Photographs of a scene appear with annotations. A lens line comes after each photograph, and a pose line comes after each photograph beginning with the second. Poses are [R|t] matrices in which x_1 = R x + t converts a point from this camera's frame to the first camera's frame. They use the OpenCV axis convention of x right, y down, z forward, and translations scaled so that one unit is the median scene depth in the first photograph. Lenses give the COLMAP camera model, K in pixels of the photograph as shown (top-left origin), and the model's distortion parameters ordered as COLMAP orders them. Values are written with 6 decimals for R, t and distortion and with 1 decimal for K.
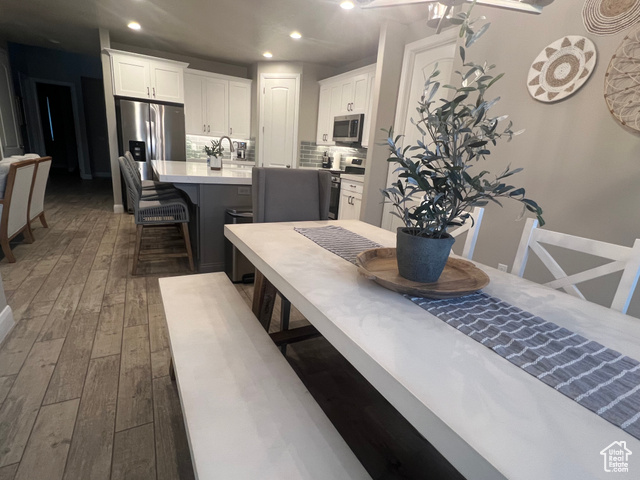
lens RADIAL K [[320.1, 0, 320.3], [0, 320.1, 238.9], [0, 0, 1]] dist [0.002516, 0.000649]
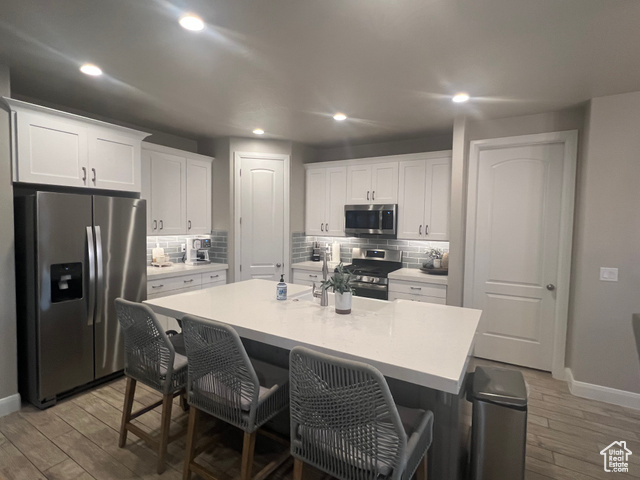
lens RADIAL K [[320.1, 0, 320.3], [0, 320.1, 238.9], [0, 0, 1]] dist [0.002516, 0.000649]
pose [[0.857257, -0.083738, 0.508034, -0.422423], [0.176406, 0.974736, -0.137003, -0.174064], [-0.483727, 0.207067, 0.850372, 0.297482]]
